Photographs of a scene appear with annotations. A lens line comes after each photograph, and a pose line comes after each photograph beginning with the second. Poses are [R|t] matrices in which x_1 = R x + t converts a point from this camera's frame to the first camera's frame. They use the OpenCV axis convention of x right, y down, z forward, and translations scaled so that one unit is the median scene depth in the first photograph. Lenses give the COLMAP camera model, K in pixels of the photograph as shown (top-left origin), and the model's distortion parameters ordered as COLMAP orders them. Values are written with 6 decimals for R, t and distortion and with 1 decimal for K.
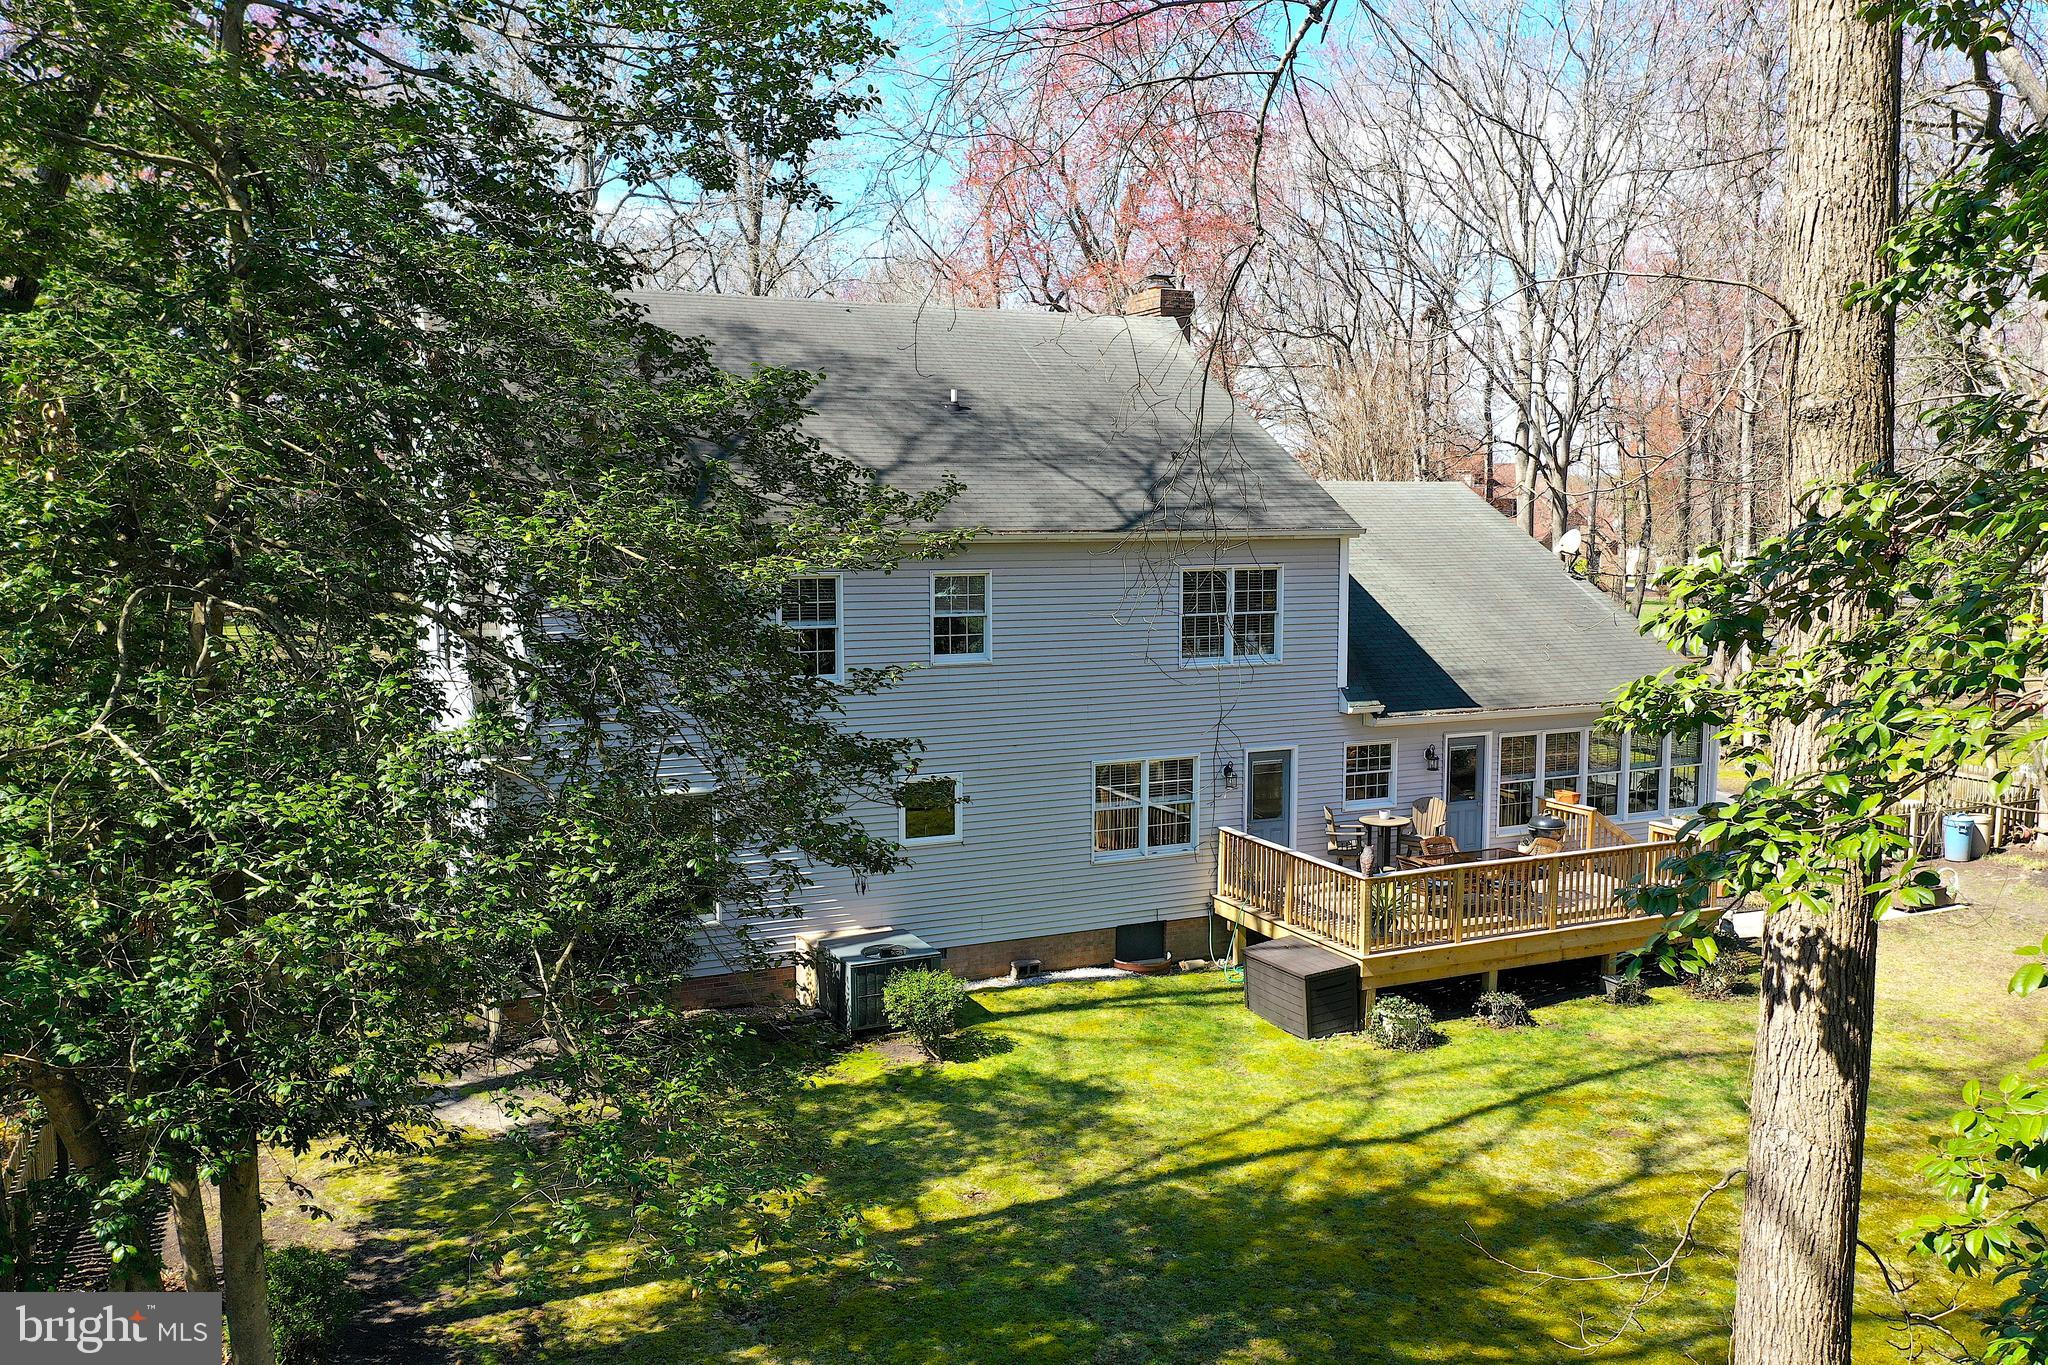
lens RADIAL K [[1641.8, 0, 1024.0], [0, 1641.8, 682.5], [0, 0, 1]] dist [-0.006953, -0.004088]
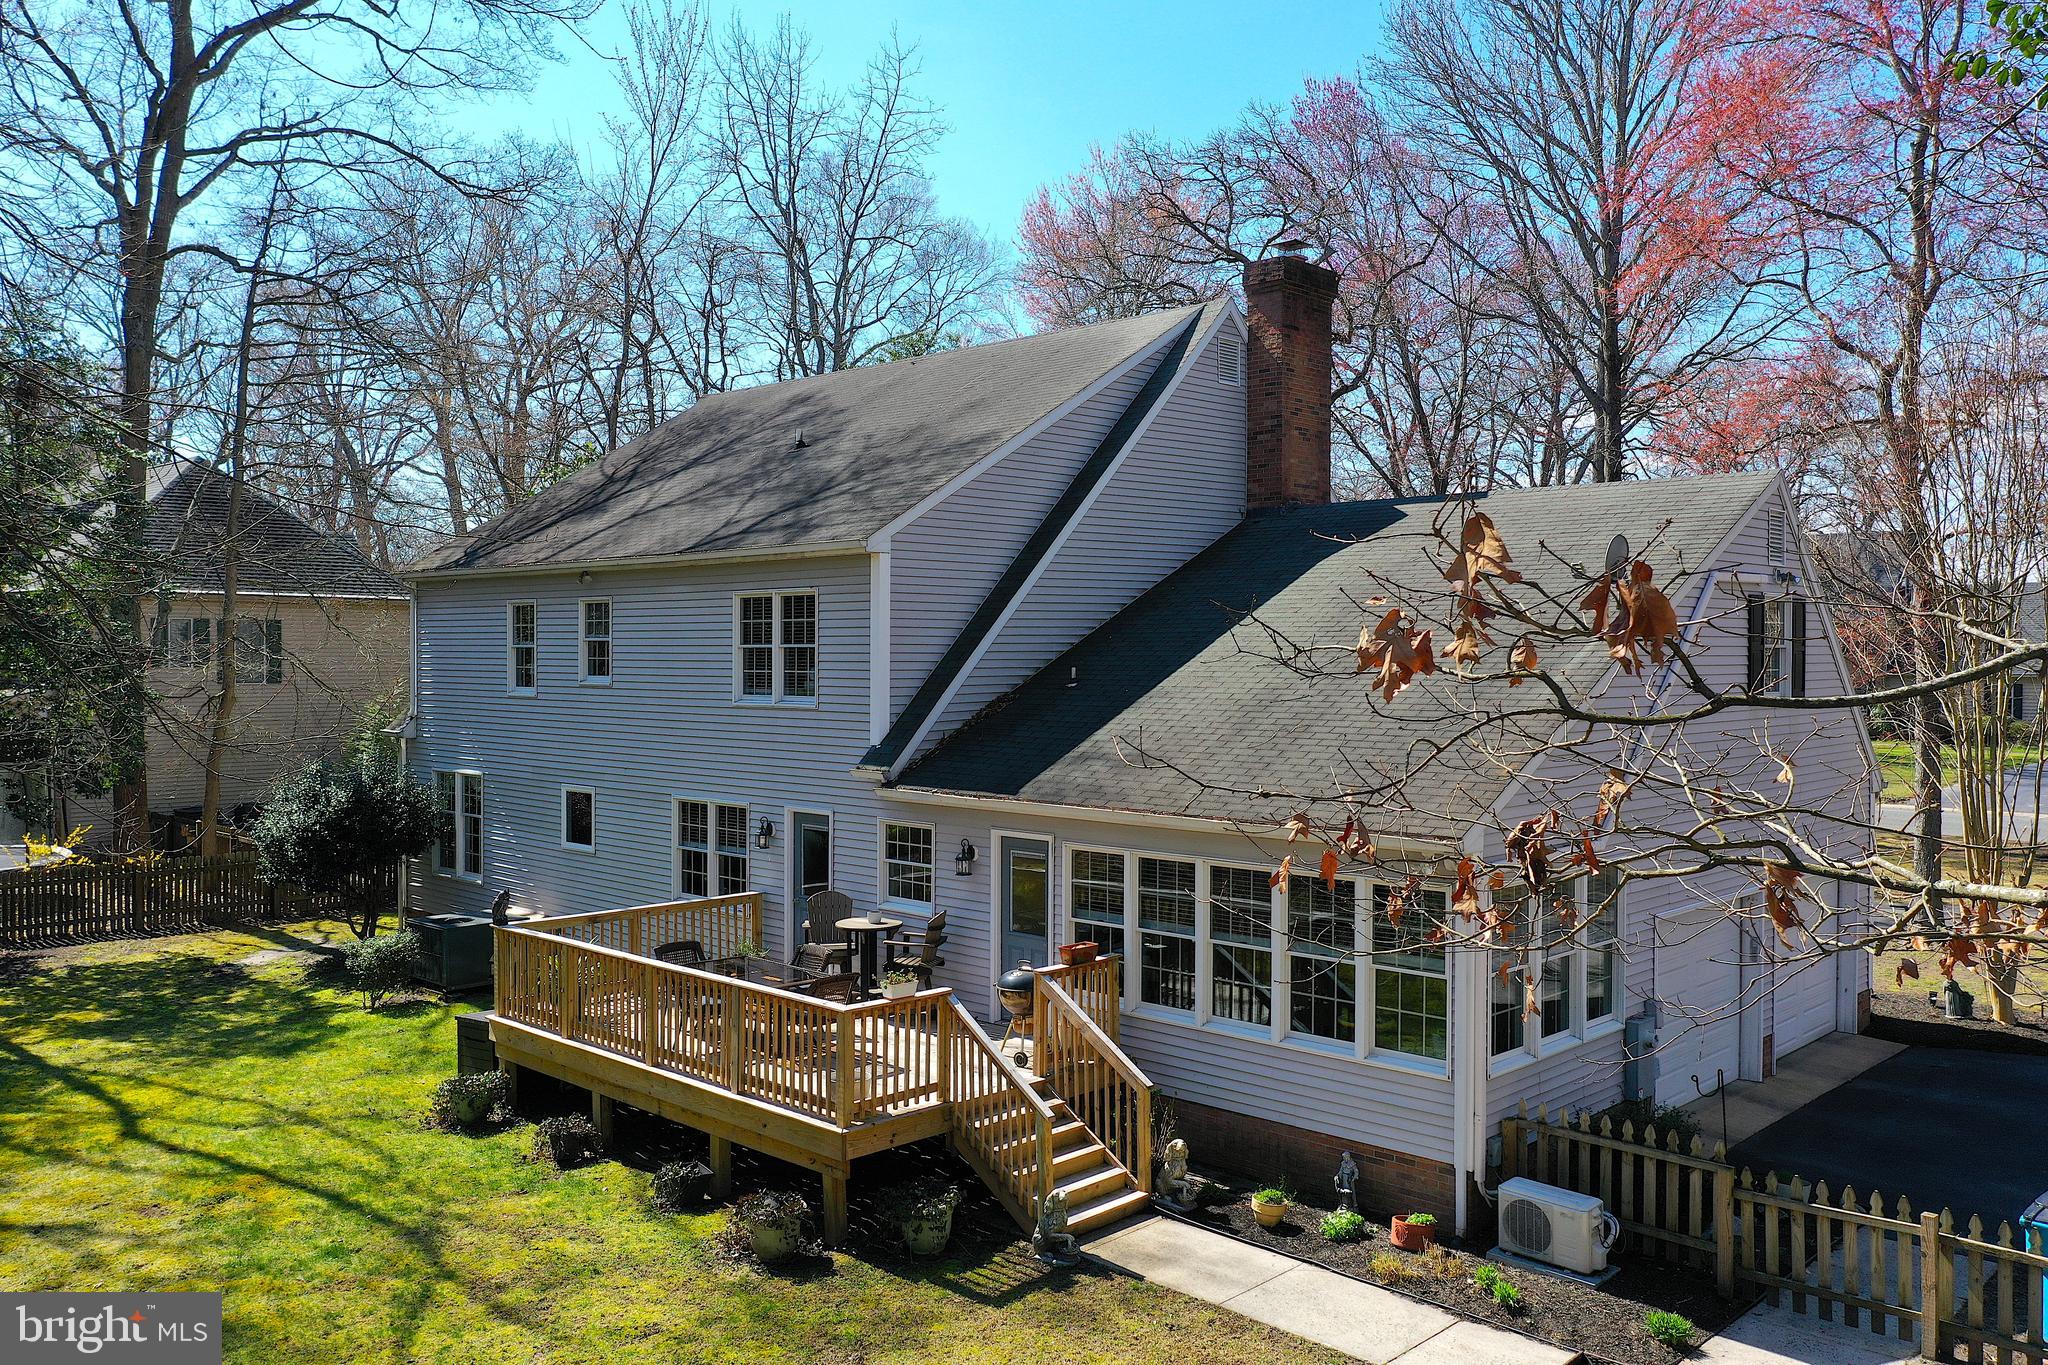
lens RADIAL K [[1623.2, 0, 1024.0], [0, 1623.2, 682.5], [0, 0, 1]] dist [-0.000708, -0.000928]
pose [[0.366981, 0.021050, -0.929990, 1.142667], [-0.101698, 0.994659, -0.017618, -0.024694], [0.924653, 0.101044, 0.367162, 0.951819]]
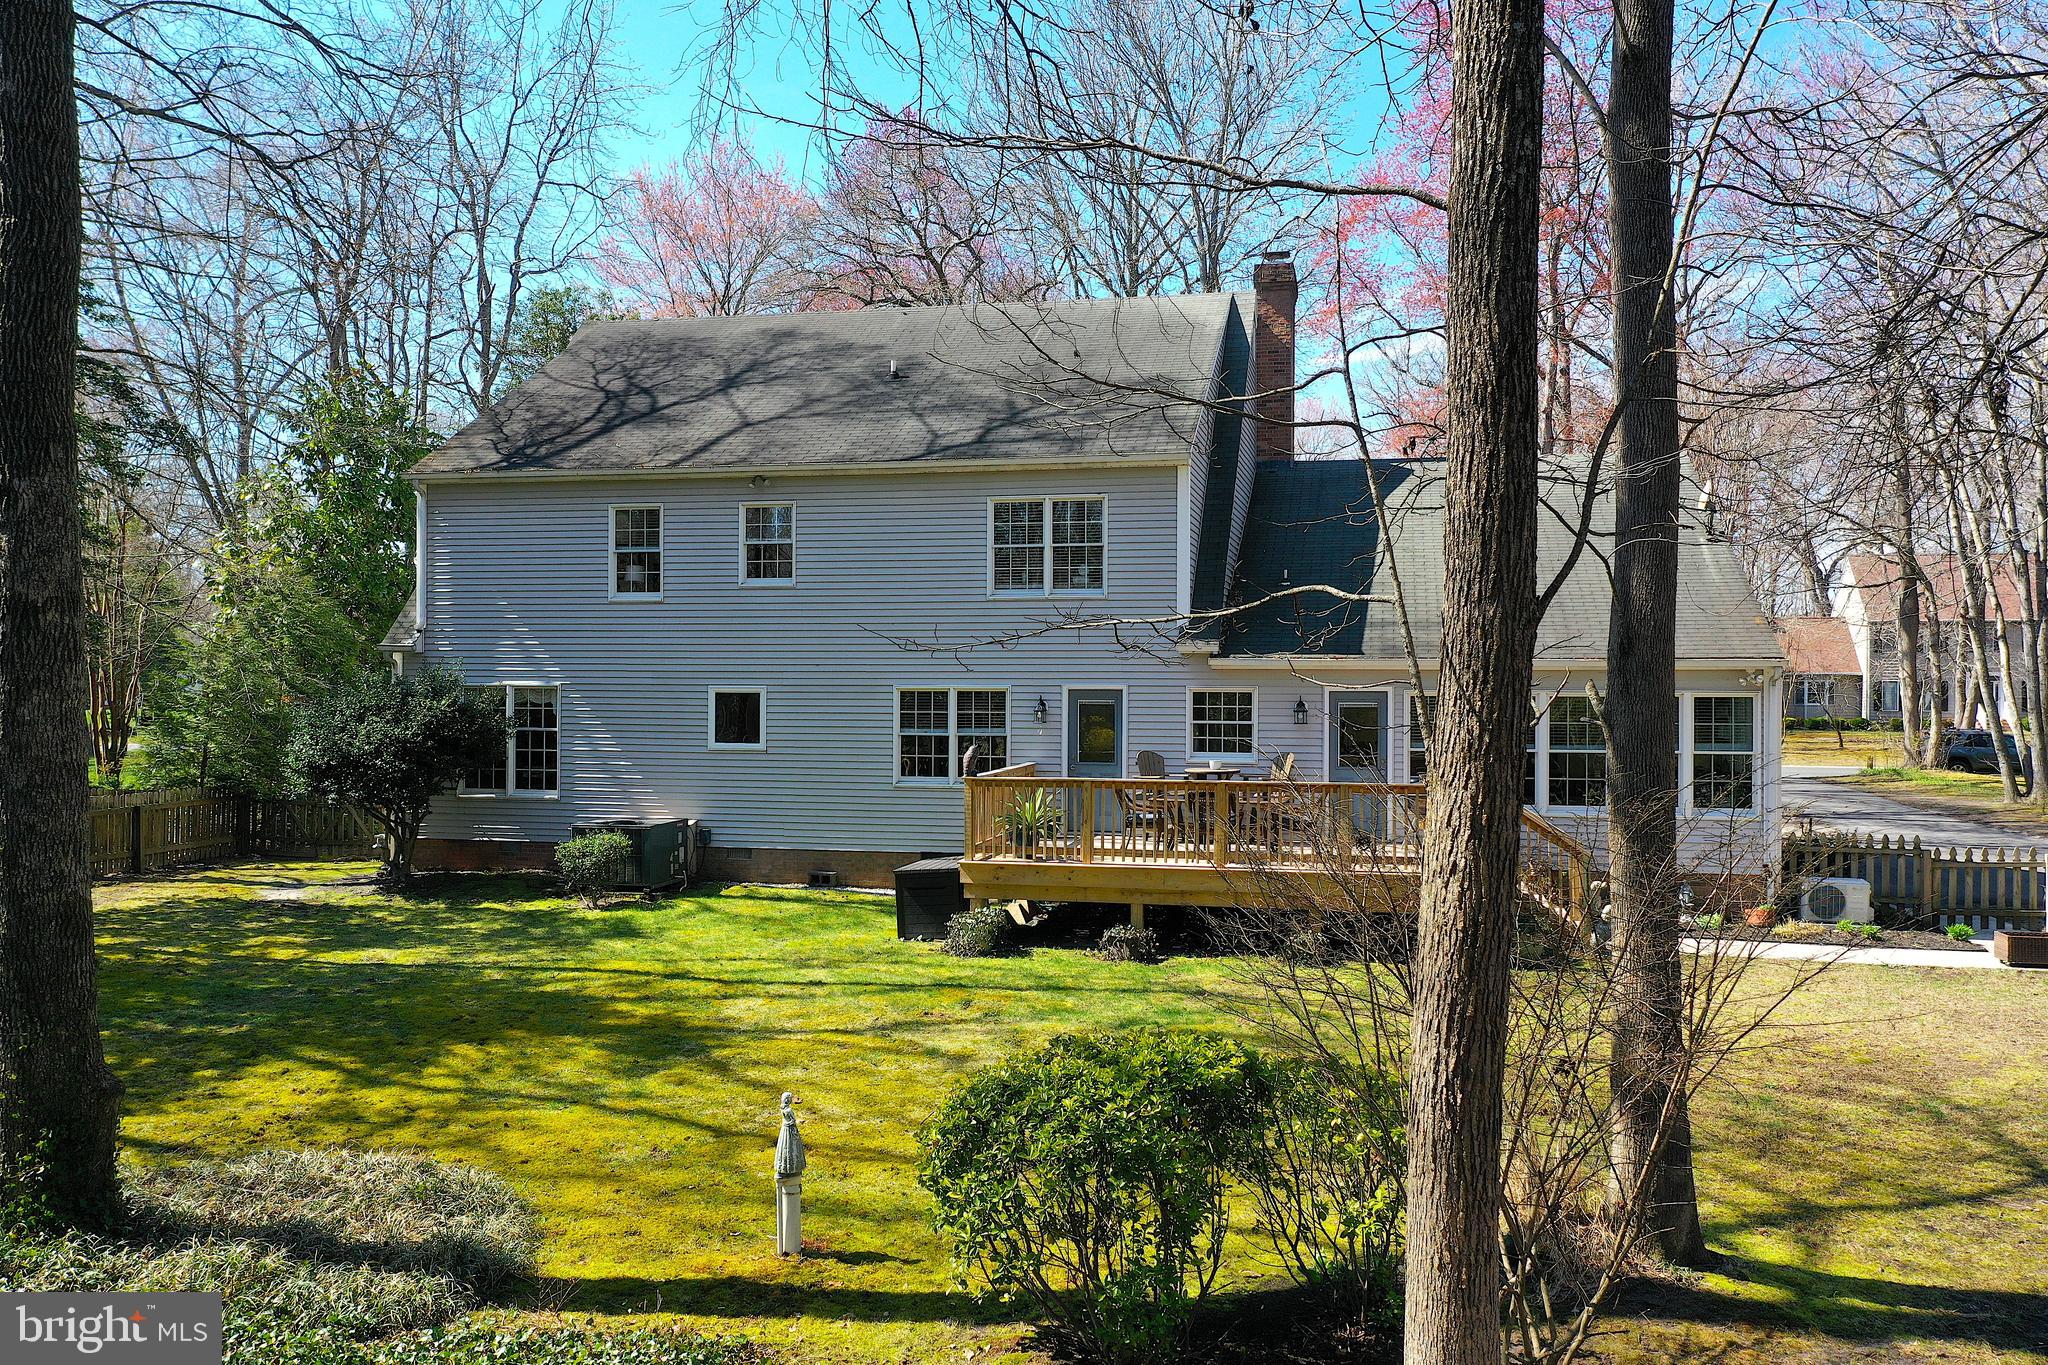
lens RADIAL K [[1623.2, 0, 1024.0], [0, 1623.2, 682.5], [0, 0, 1]] dist [-0.000708, -0.000928]
pose [[0.803812, 0.005993, -0.594853, 0.816728], [-0.069126, 0.994116, -0.083394, 0.143735], [0.590853, 0.108153, 0.799497, 0.261881]]
